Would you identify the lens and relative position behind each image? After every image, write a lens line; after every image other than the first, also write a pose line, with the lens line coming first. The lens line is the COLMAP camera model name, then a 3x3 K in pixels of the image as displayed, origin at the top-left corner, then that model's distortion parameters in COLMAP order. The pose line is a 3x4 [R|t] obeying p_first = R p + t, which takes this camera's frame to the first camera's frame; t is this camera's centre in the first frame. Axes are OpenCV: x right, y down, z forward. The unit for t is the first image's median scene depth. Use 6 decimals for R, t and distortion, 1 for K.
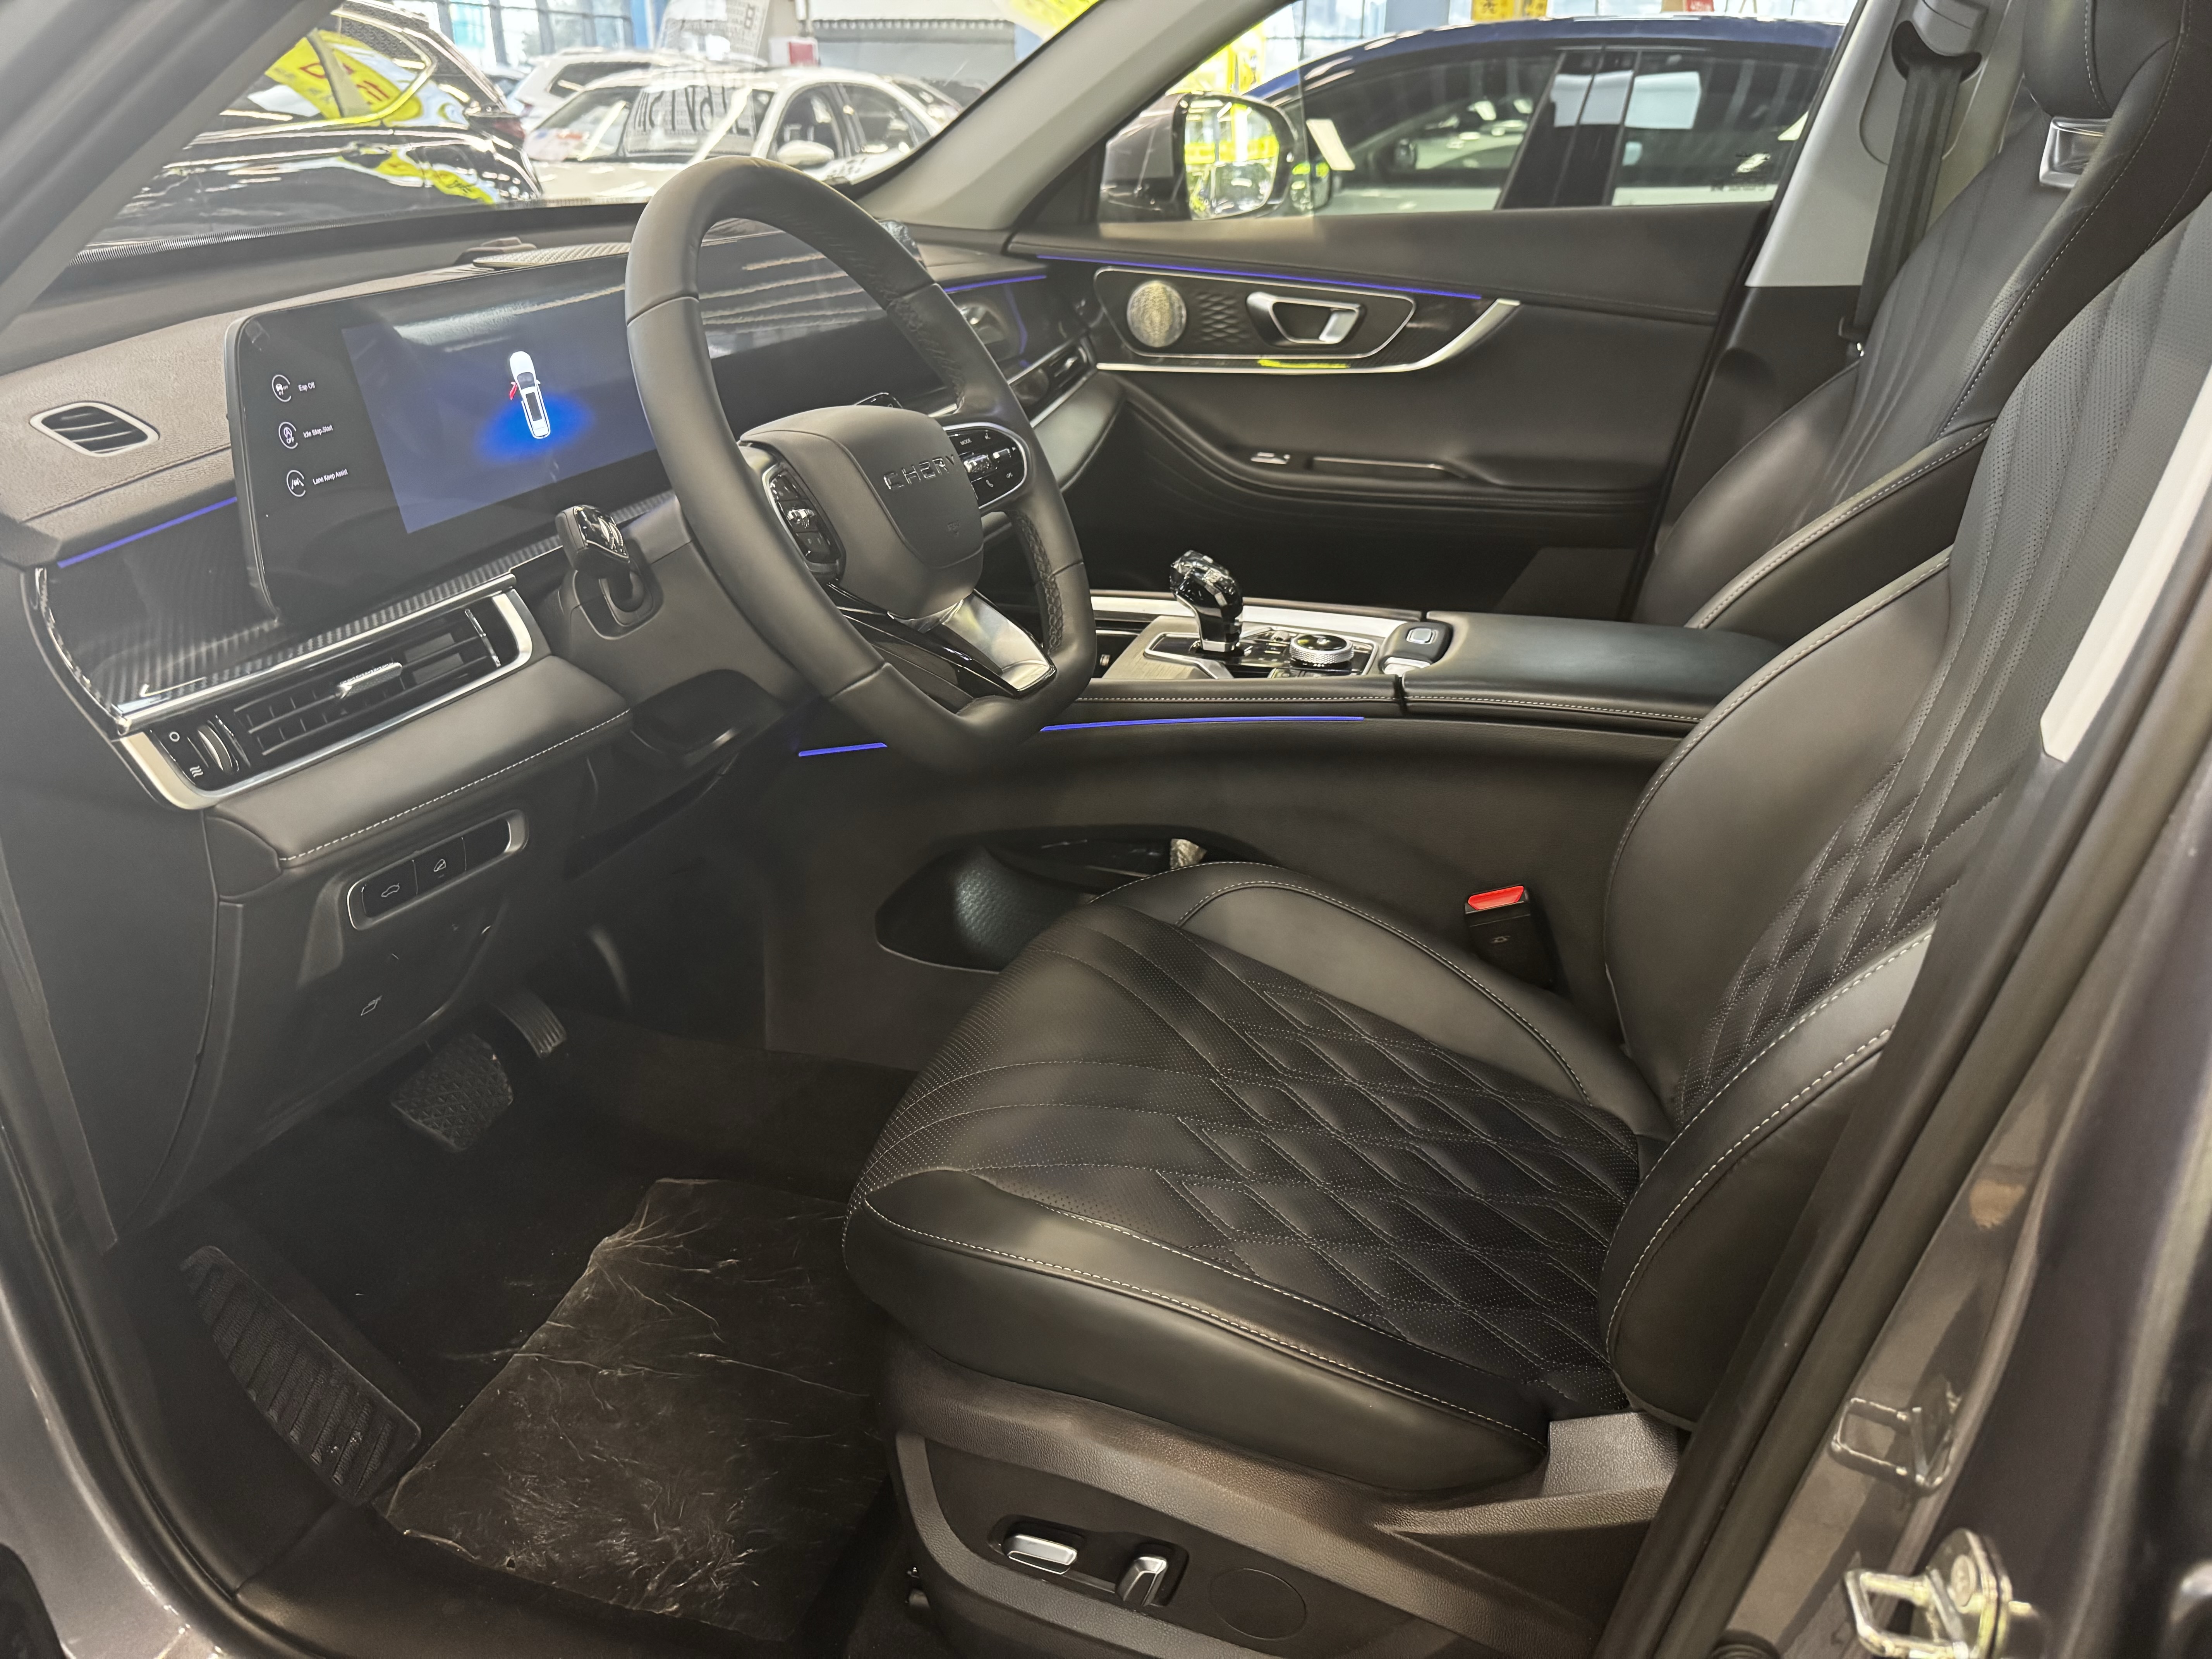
lens RADIAL K [[1561.3, 0, 1106.0], [0, 1561.3, 829.5], [0, 0, 1]] dist [0.109567, -0.177705]
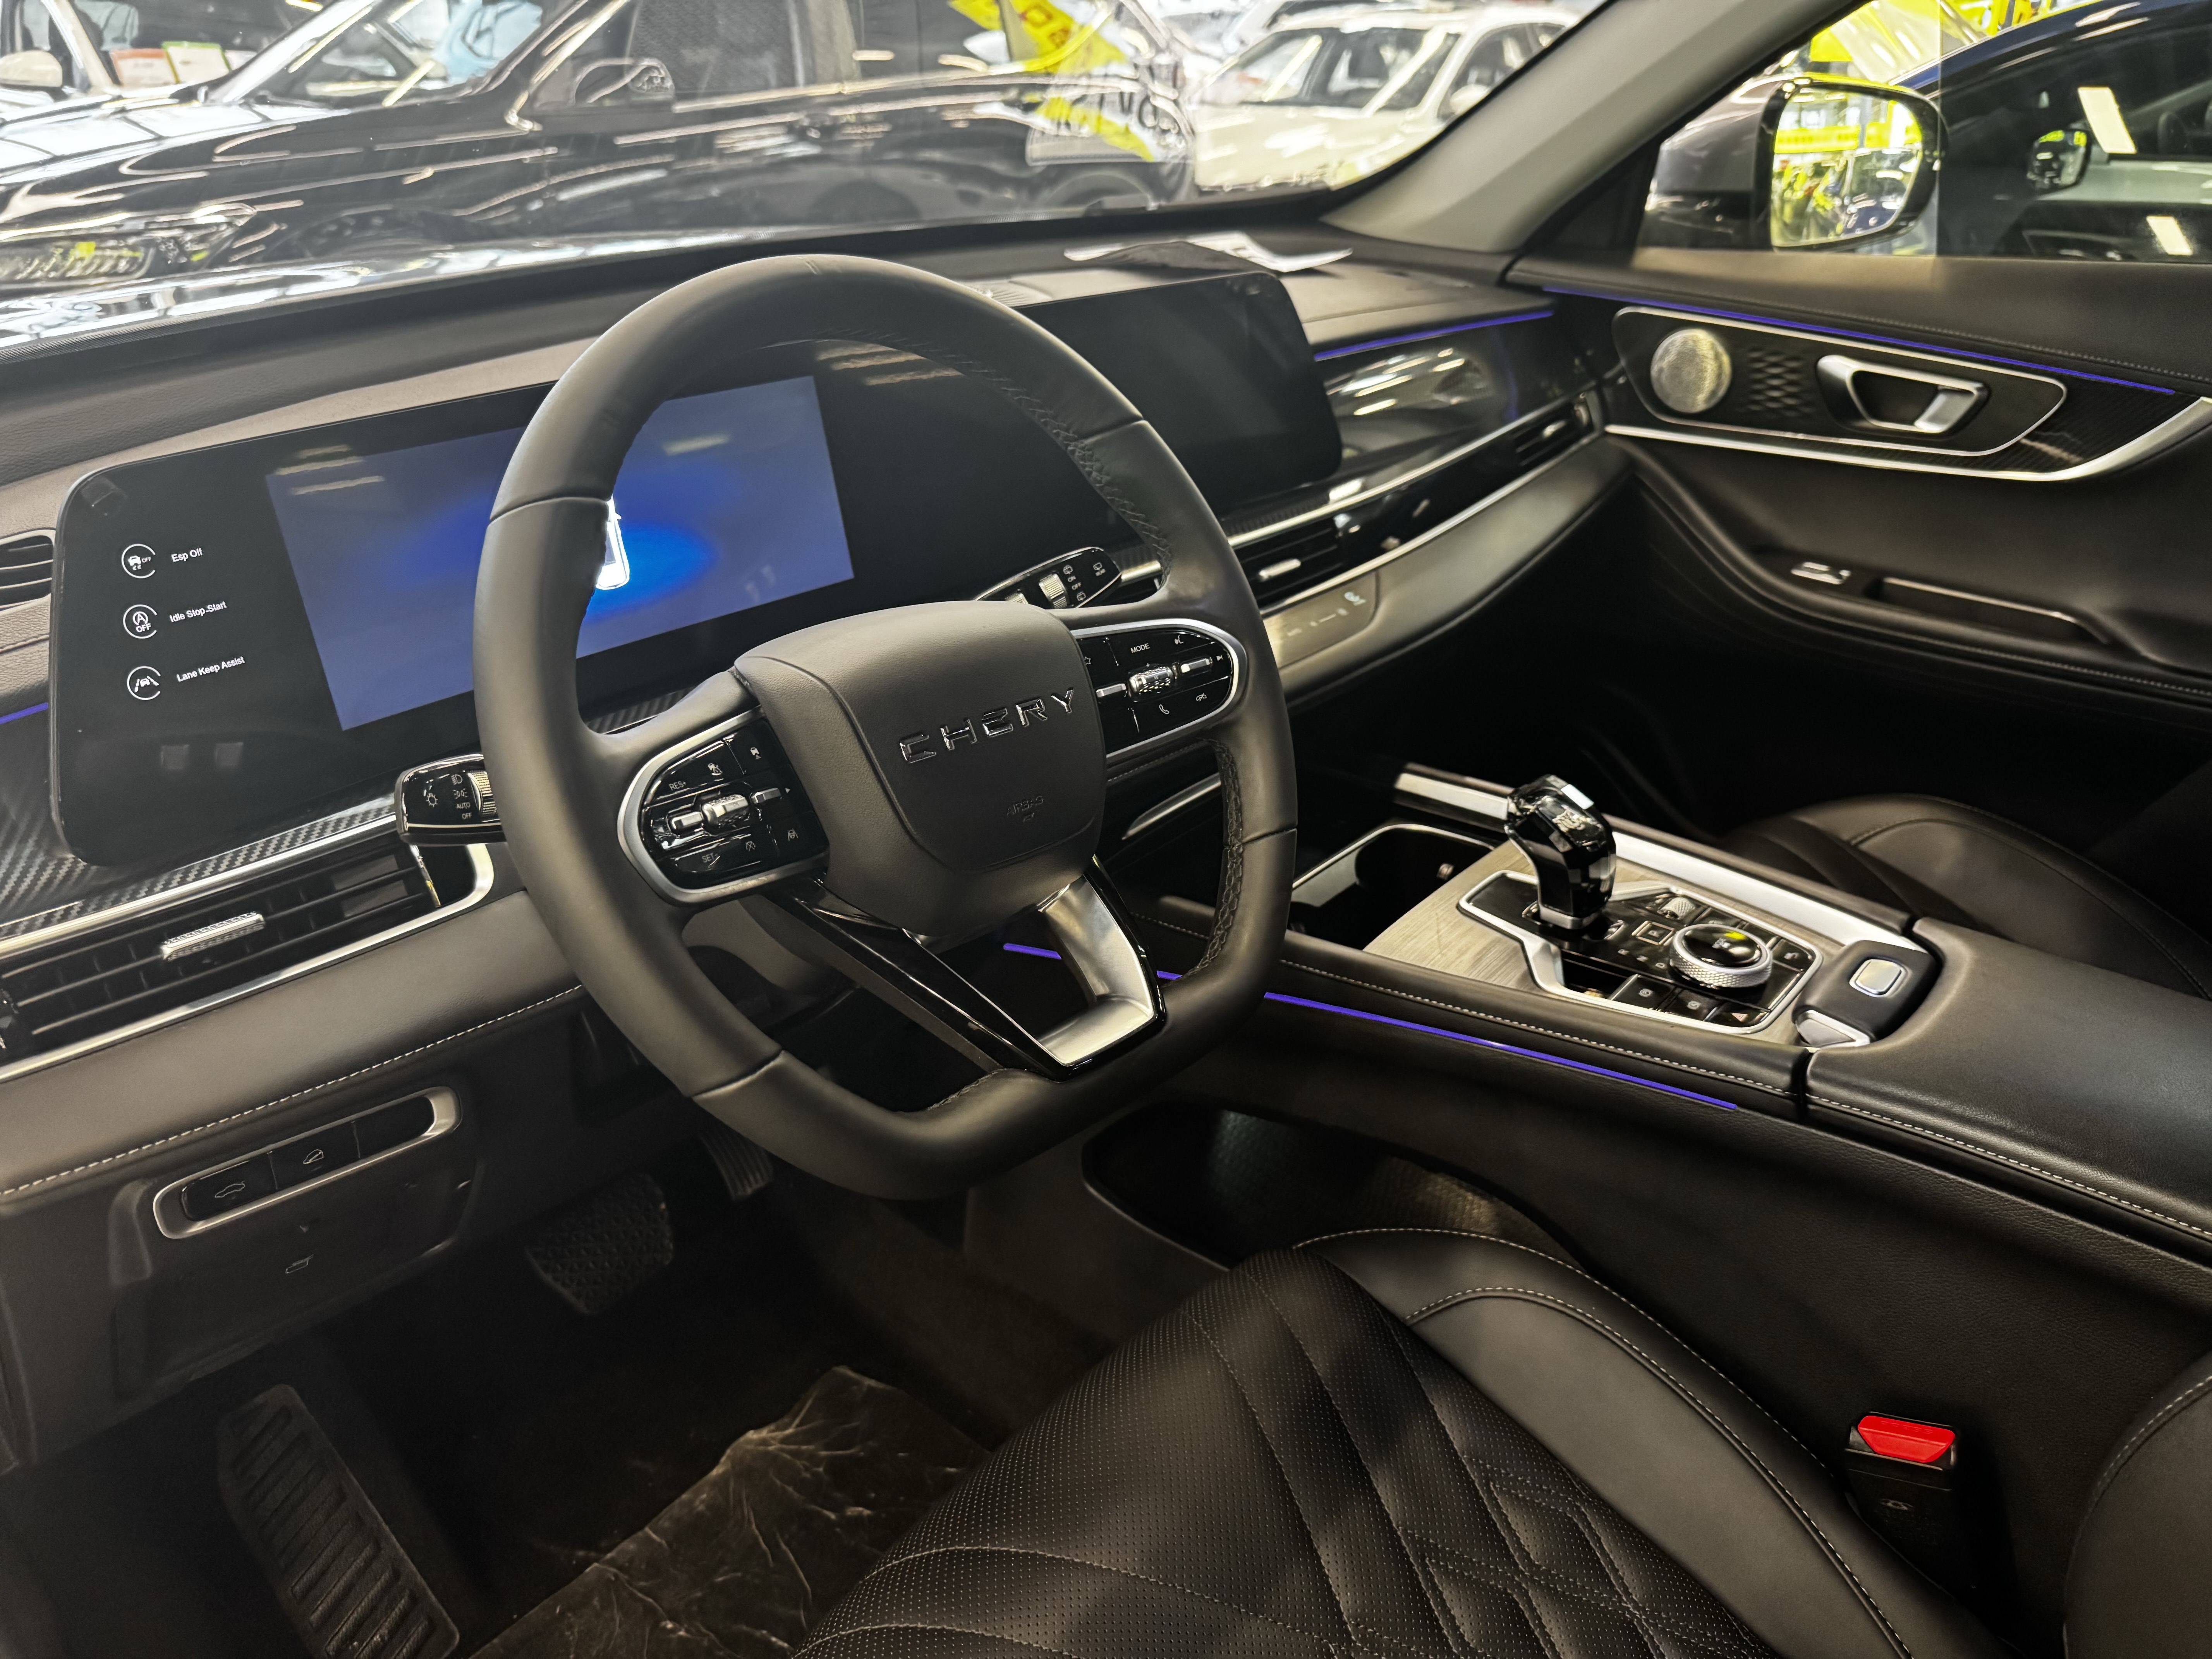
lens RADIAL K [[1576.0, 0, 1136.5], [0, 1576.0, 821.0], [0, 0, 1]] dist [0.002532, -0.004398]
pose [[0.919319, 0.174511, -0.352702, 0.096357], [-0.162061, 0.984652, 0.064776, -0.124379], [0.358593, -0.002391, 0.933491, 0.202565]]
